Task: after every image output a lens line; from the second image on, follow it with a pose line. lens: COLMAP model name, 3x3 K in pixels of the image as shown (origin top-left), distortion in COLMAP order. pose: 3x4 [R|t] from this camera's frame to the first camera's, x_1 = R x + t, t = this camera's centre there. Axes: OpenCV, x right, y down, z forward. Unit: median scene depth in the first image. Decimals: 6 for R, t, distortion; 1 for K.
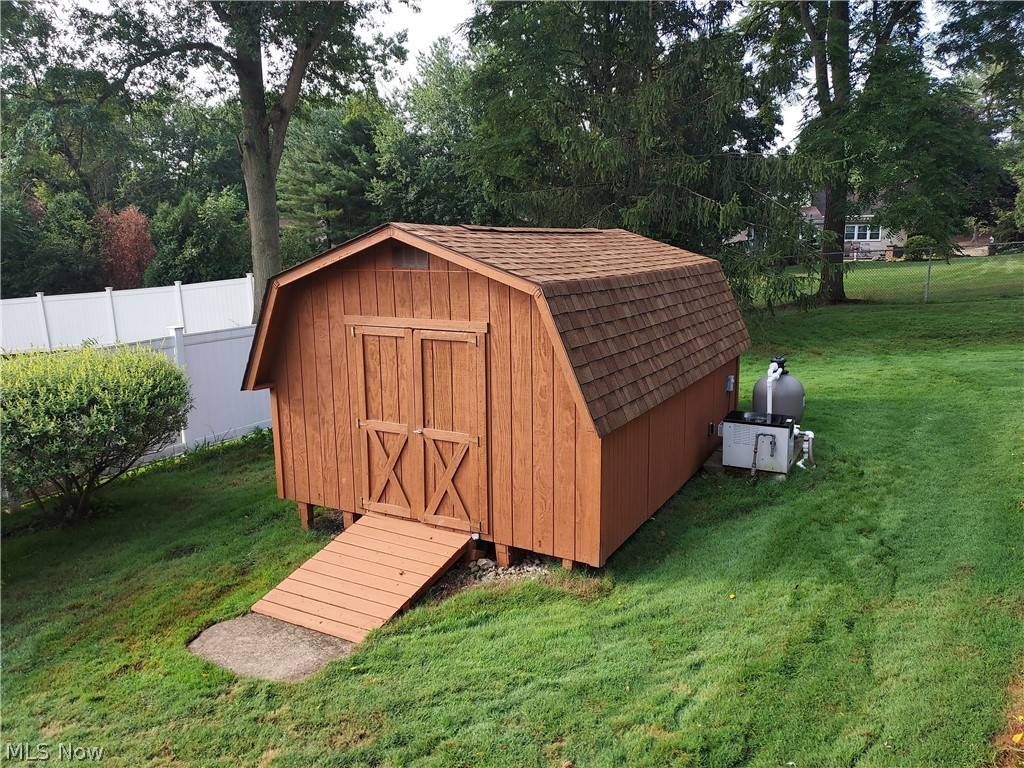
lens RADIAL K [[739.3, 0, 512.0], [0, 739.3, 384.0], [0, 0, 1]] dist [0.080656, -0.055233]
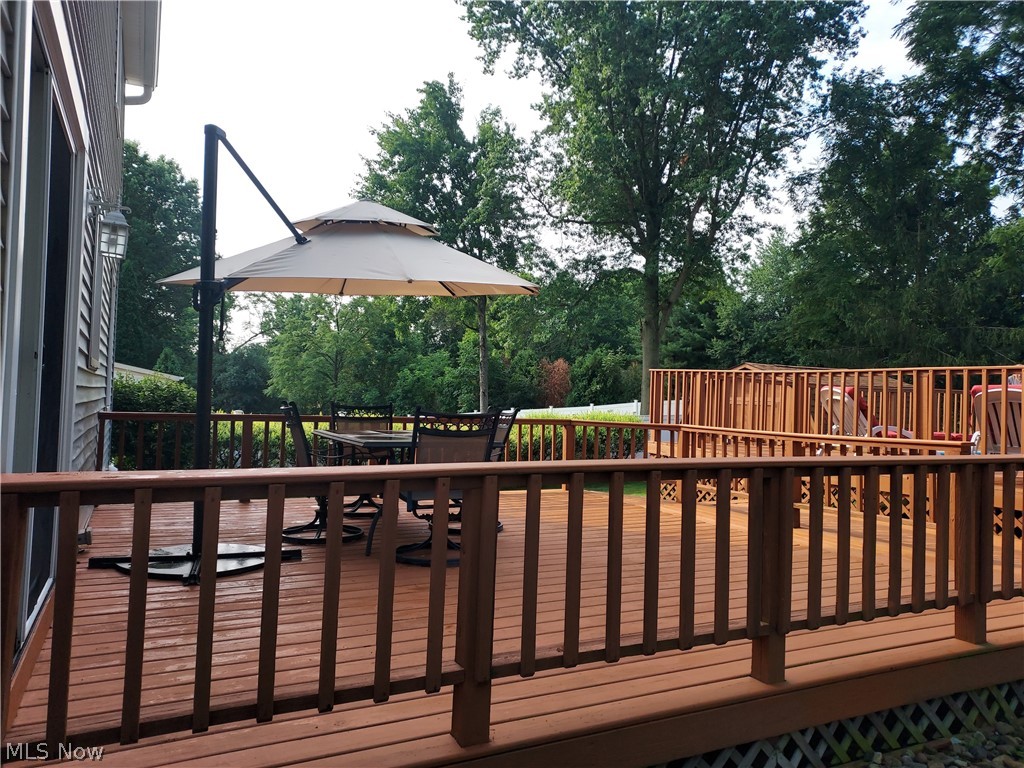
lens RADIAL K [[739.3, 0, 512.0], [0, 739.3, 384.0], [0, 0, 1]] dist [0.080656, -0.055233]
pose [[0.909717, 0.026435, -0.414387, 0.027132], [-0.109352, 0.977995, -0.177675, 0.061539], [0.400572, 0.206948, 0.892589, -0.247173]]
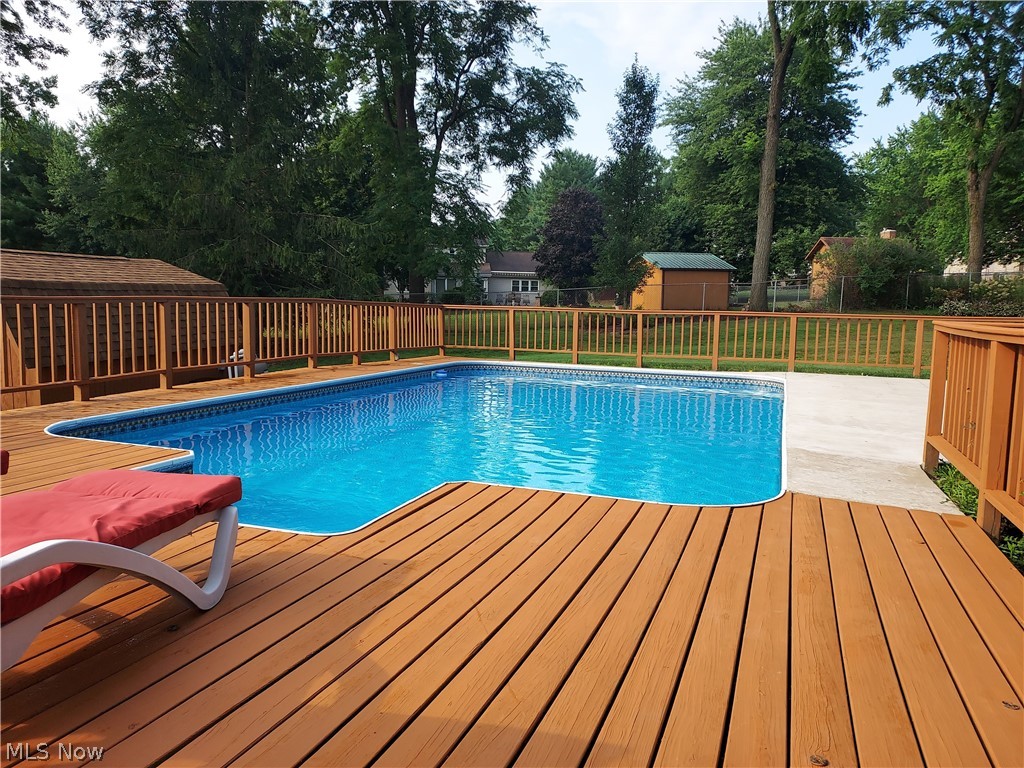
lens RADIAL K [[731.7, 0, 512.0], [0, 731.7, 384.0], [0, 0, 1]] dist [0.043991, 0.001180]
pose [[0.944656, -0.009588, 0.327923, 0.072671], [0.029854, 0.997938, -0.056821, 0.028066], [-0.326702, 0.063466, 0.942994, -0.117050]]
